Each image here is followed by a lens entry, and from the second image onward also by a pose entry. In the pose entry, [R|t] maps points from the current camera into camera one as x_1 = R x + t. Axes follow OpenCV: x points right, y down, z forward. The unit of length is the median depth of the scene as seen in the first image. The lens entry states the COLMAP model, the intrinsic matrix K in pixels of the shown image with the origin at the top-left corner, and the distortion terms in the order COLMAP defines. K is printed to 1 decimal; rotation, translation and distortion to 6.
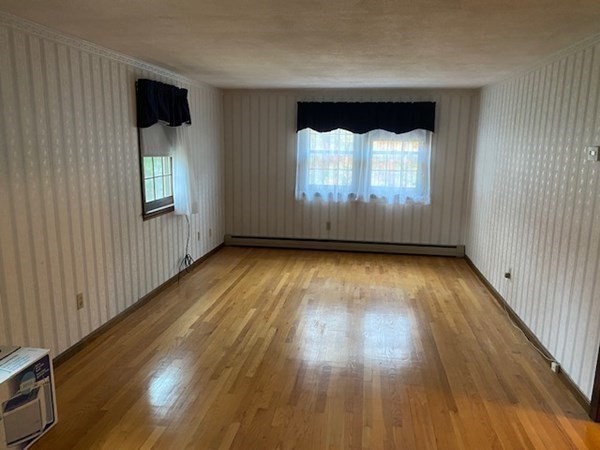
lens RADIAL K [[458.8, 0, 299.5], [0, 458.8, 226.4], [0, 0, 1]] dist [0.059731, -0.050080]
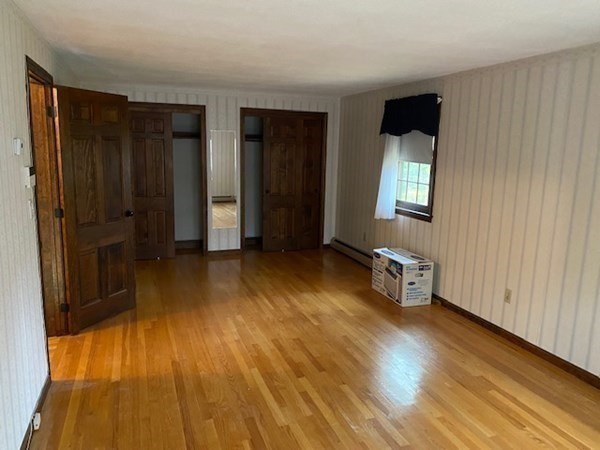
lens RADIAL K [[458.8, 0, 299.5], [0, 458.8, 225.0], [0, 0, 1]] dist [0.059731, -0.050080]
pose [[-0.878872, 0.049027, -0.474532, 0.603098], [-0.122525, 0.938140, 0.323852, -0.368403], [0.461056, 0.342766, -0.818498, 2.020125]]
